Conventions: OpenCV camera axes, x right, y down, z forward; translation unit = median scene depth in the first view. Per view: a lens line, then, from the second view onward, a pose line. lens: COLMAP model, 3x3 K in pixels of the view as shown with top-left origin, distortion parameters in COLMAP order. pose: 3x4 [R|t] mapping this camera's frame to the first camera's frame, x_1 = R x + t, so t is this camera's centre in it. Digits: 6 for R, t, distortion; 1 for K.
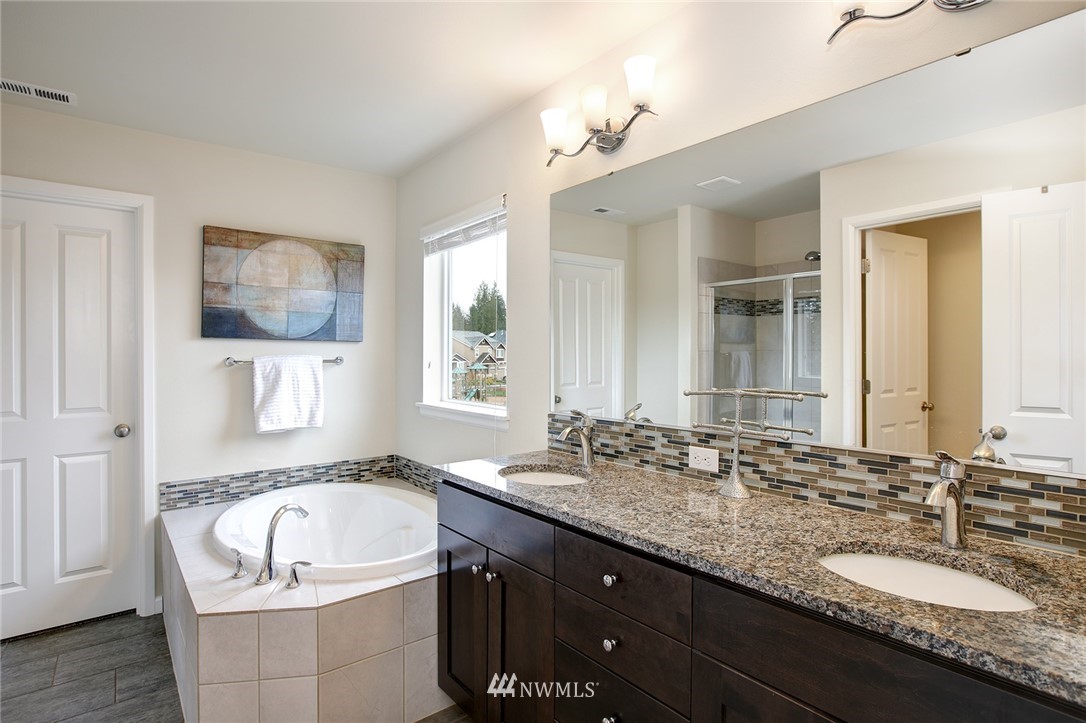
lens RADIAL K [[556.7, 0, 543.0], [0, 556.7, 361.5], [0, 0, 1]] dist [0.000435, 0.001183]
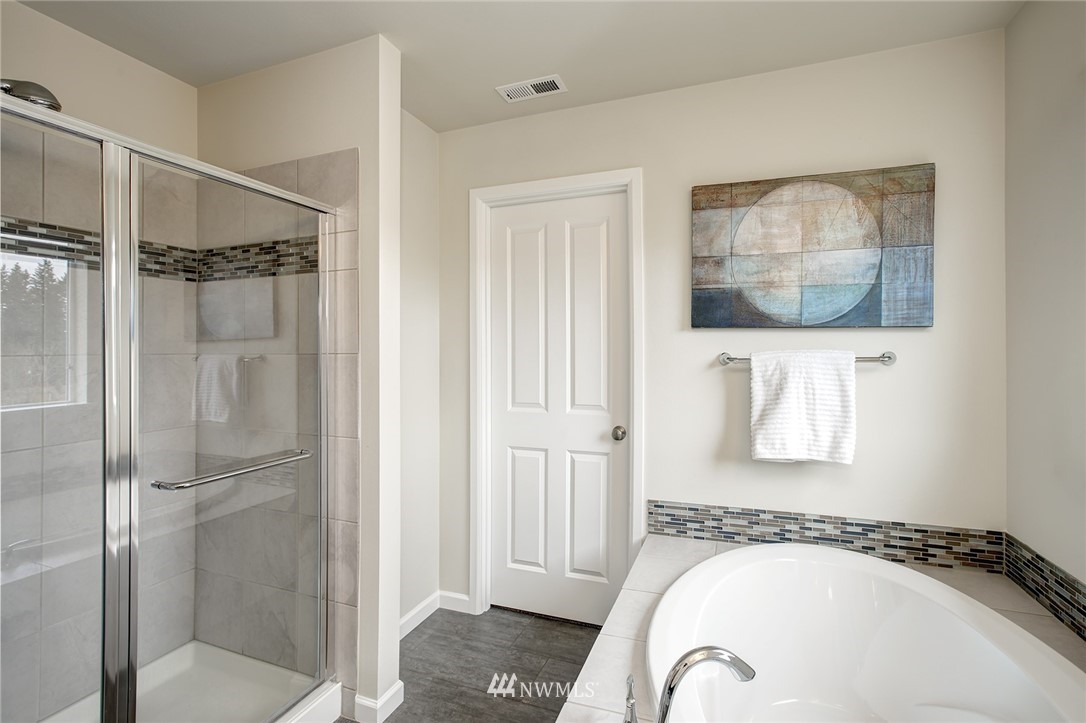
lens RADIAL K [[509.7, 0, 547.2], [0, 509.7, 346.5], [0, 0, 1]] dist [-0.043475, 0.026337]
pose [[0.521833, -0.004254, -0.853037, -0.095061], [-0.005545, 0.999950, -0.008379, -0.008967], [0.853030, 0.009103, 0.521783, 0.423408]]
